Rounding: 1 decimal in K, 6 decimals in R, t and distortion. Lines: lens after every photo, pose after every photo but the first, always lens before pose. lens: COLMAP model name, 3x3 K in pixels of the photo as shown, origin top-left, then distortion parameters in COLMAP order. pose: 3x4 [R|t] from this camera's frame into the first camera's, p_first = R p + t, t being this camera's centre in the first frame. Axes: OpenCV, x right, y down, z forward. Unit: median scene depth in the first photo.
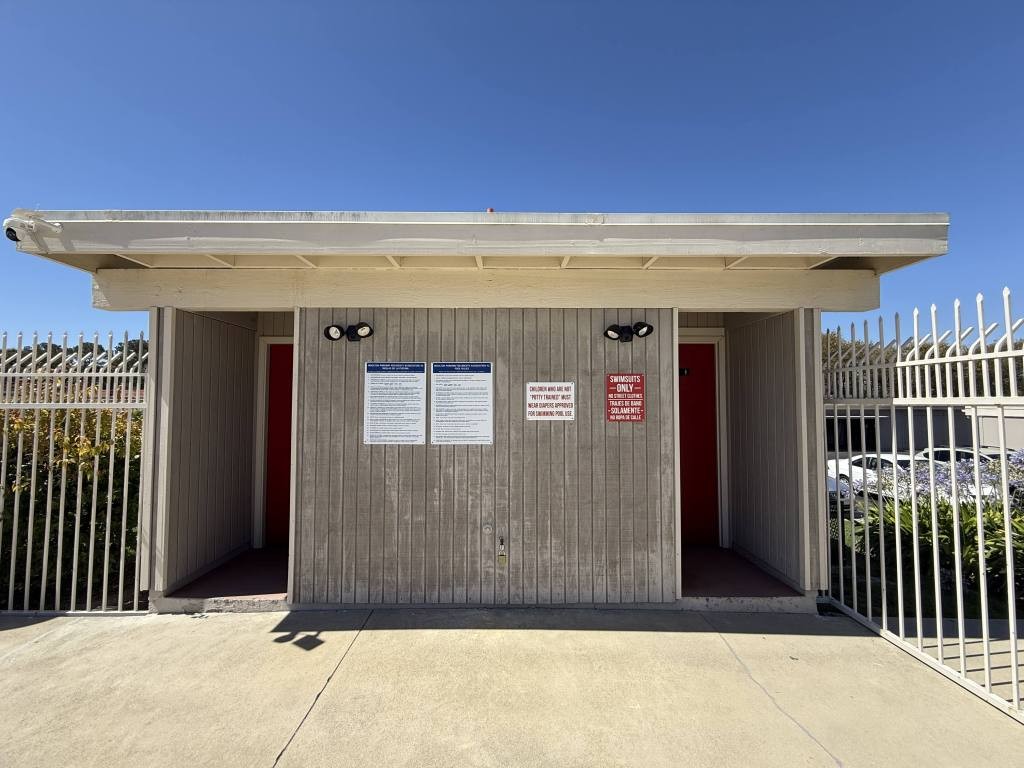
lens RADIAL K [[413.2, 0, 509.3], [0, 413.2, 383.6], [0, 0, 1]] dist [-0.001174, 0.000179]
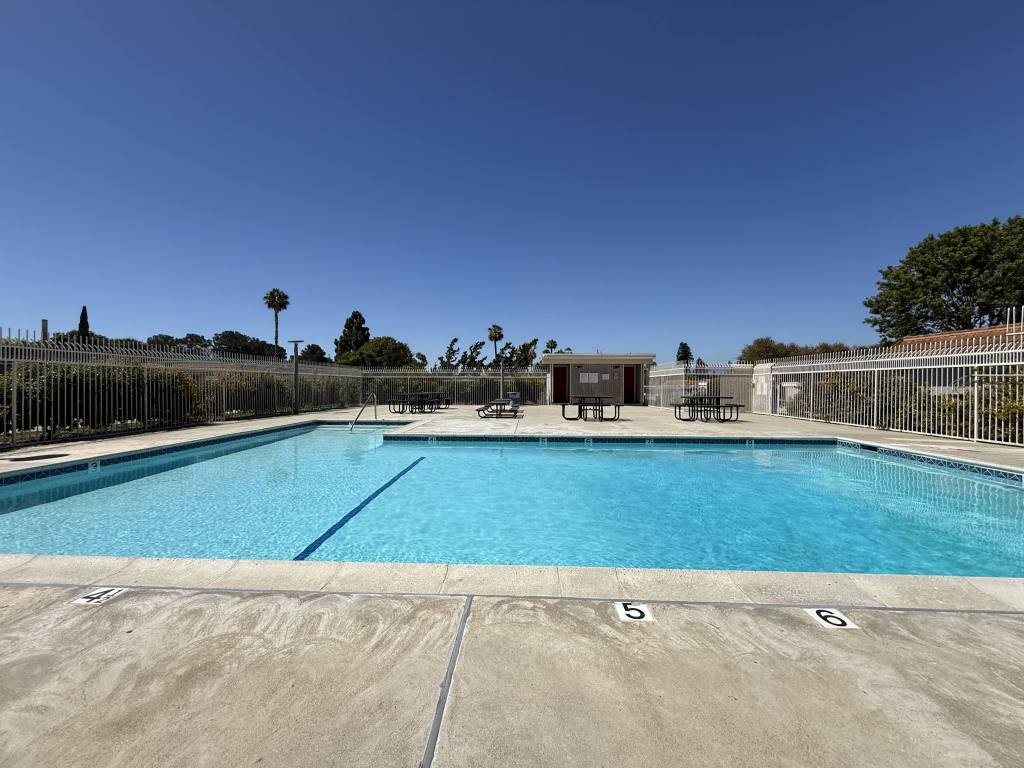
lens RADIAL K [[413.2, 0, 509.3], [0, 413.2, 383.6], [0, 0, 1]] dist [-0.001174, 0.000179]
pose [[0.999014, -0.000374, -0.044395, -1.257754], [0.002333, 0.999026, 0.044074, -0.155558], [0.044335, -0.044134, 0.998041, -6.222054]]
